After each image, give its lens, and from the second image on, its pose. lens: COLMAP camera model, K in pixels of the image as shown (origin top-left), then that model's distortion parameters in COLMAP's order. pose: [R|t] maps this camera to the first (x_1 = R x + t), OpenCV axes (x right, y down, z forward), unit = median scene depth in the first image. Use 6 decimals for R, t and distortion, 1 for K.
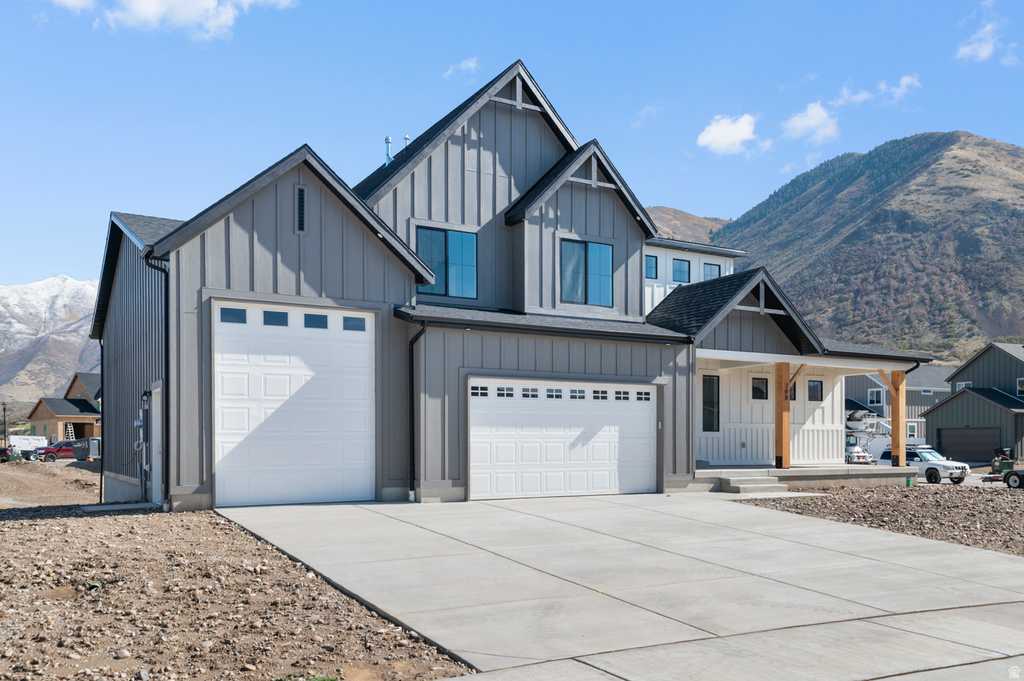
lens RADIAL K [[843.6, 0, 512.0], [0, 843.6, 340.5], [0, 0, 1]] dist [-0.001232, 0.001296]
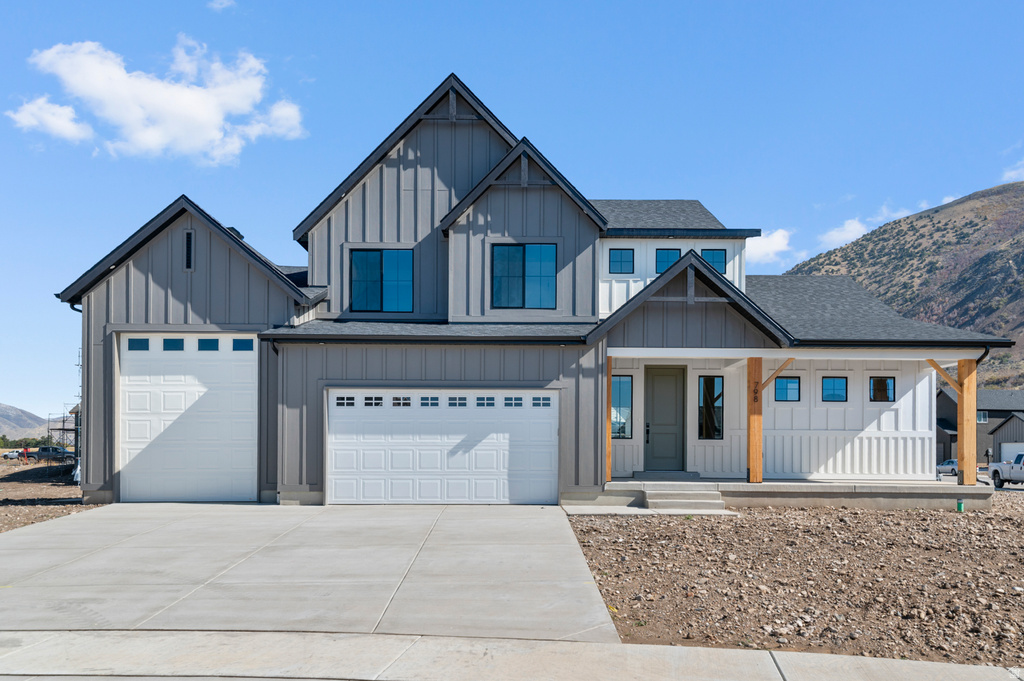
lens RADIAL K [[849.1, 0, 512.0], [0, 849.1, 340.5], [0, 0, 1]] dist [0.008361, 0.004744]
pose [[0.874208, -0.060997, -0.481704, 0.583622], [0.053454, 0.998138, -0.029381, 0.023607], [0.482600, -0.000064, 0.875841, 0.149900]]
